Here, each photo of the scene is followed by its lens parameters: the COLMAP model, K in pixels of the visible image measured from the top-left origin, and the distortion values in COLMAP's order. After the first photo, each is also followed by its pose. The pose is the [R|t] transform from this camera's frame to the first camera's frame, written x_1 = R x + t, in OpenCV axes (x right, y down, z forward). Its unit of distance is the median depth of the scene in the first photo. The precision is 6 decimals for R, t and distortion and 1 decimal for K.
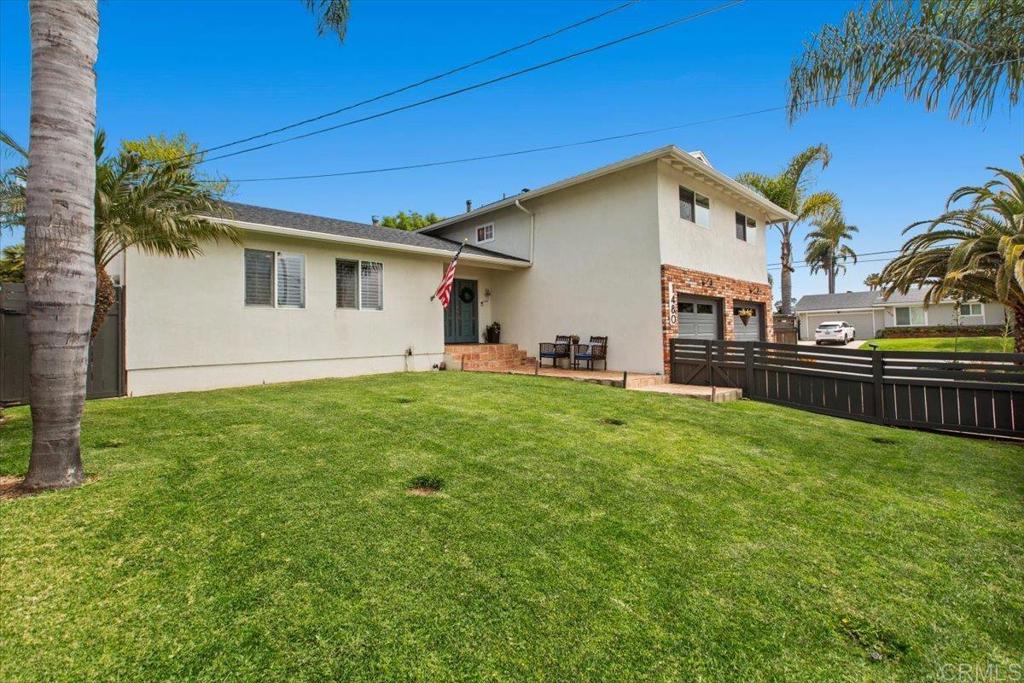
lens RADIAL K [[476.3, 0, 513.5], [0, 476.3, 344.5], [0, 0, 1]] dist [-0.005253, -0.001089]
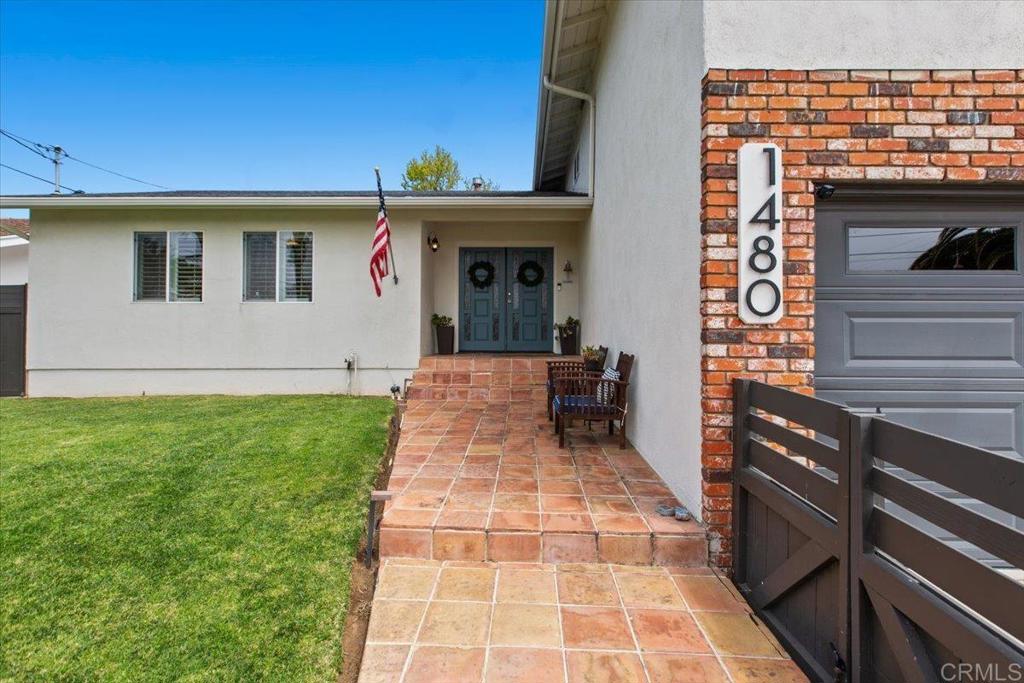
lens RADIAL K [[476.3, 0, 513.5], [0, 476.3, 344.5], [0, 0, 1]] dist [-0.005253, -0.001089]
pose [[0.693322, 0.032884, -0.719877, 0.427290], [-0.027060, 0.999442, 0.019593, -0.032273], [0.720119, 0.005896, 0.693825, 0.763528]]
